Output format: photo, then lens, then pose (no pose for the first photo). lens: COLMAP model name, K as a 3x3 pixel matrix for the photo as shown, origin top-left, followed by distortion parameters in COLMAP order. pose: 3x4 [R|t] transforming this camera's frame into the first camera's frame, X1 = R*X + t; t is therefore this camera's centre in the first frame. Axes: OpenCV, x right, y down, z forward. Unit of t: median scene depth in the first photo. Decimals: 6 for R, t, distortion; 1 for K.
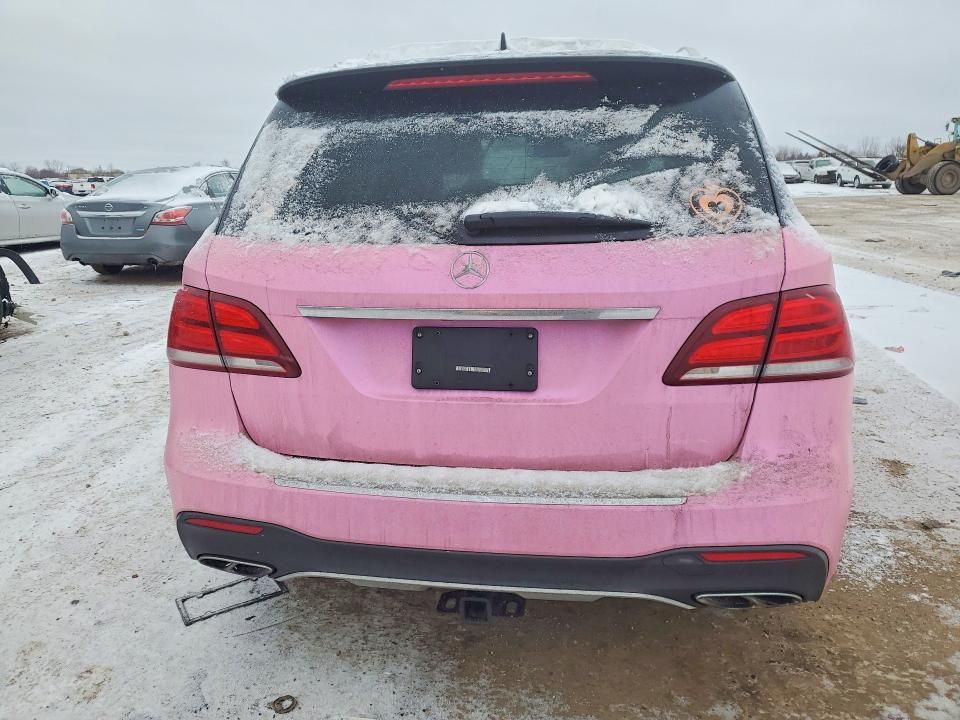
lens RADIAL K [[734.7, 0, 483.6], [0, 734.7, 354.4], [0, 0, 1]] dist [0.112277, -0.129090]
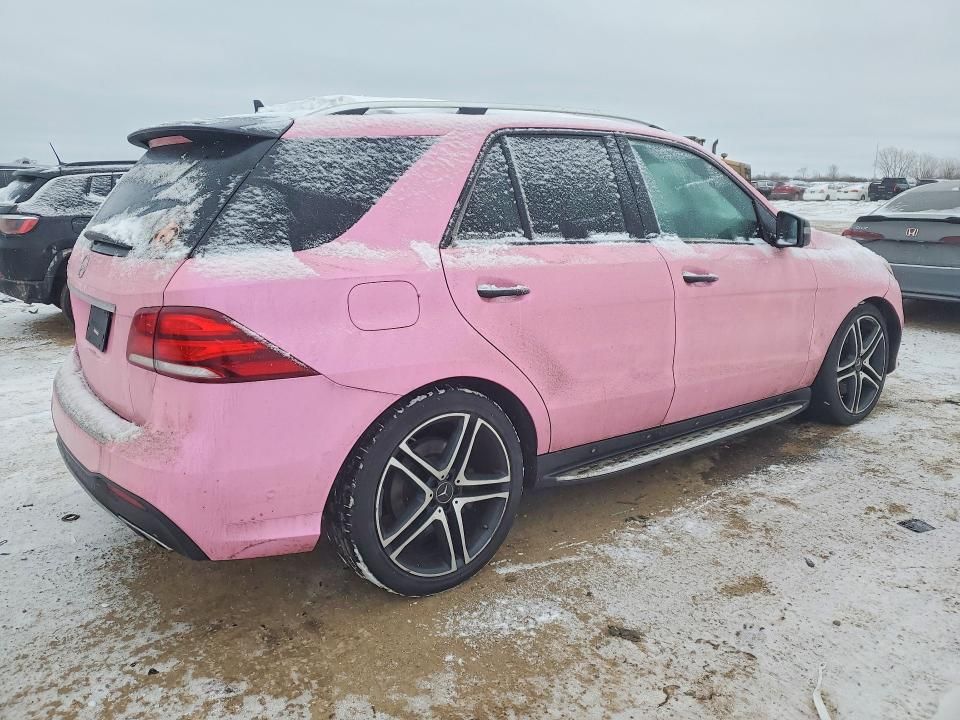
lens RADIAL K [[755.6, 0, 480.0], [0, 755.6, 360.0], [0, 0, 1]] dist [0.006439, 0.015979]
pose [[0.715529, 0.173899, -0.676592, 1.407083], [-0.177092, 0.982037, 0.065122, -0.145531], [0.675764, 0.073223, 0.733473, 0.336553]]
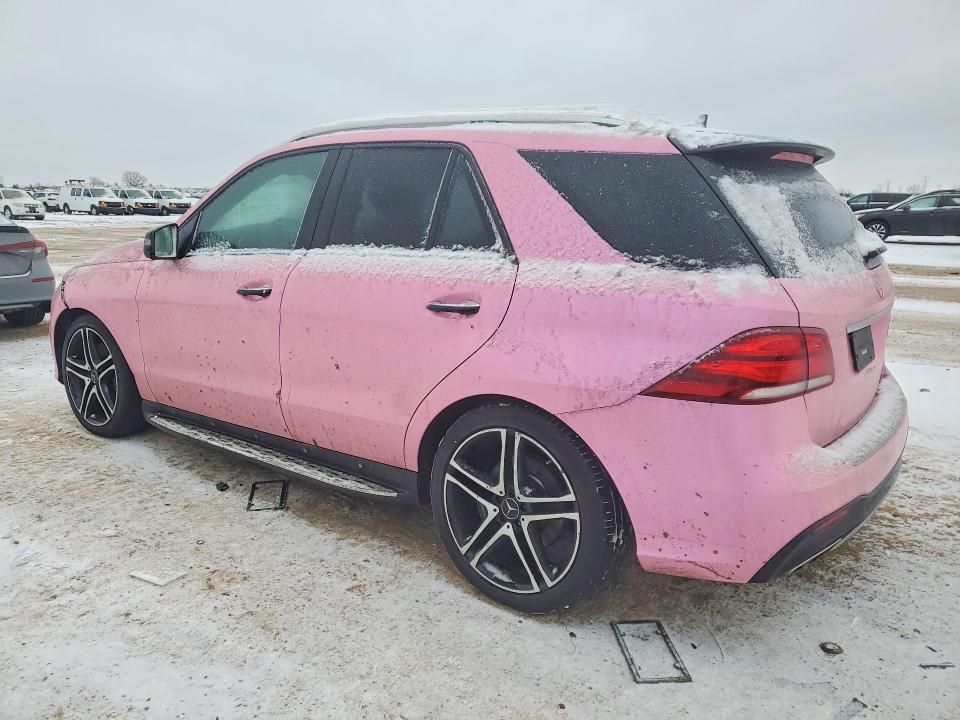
lens RADIAL K [[734.7, 0, 483.6], [0, 734.7, 354.4], [0, 0, 1]] dist [0.112277, -0.129090]
pose [[0.462773, -0.161925, 0.871562, -1.479156], [0.191823, 0.978173, 0.079879, -0.209844], [-0.865474, 0.130220, 0.483734, 0.800759]]
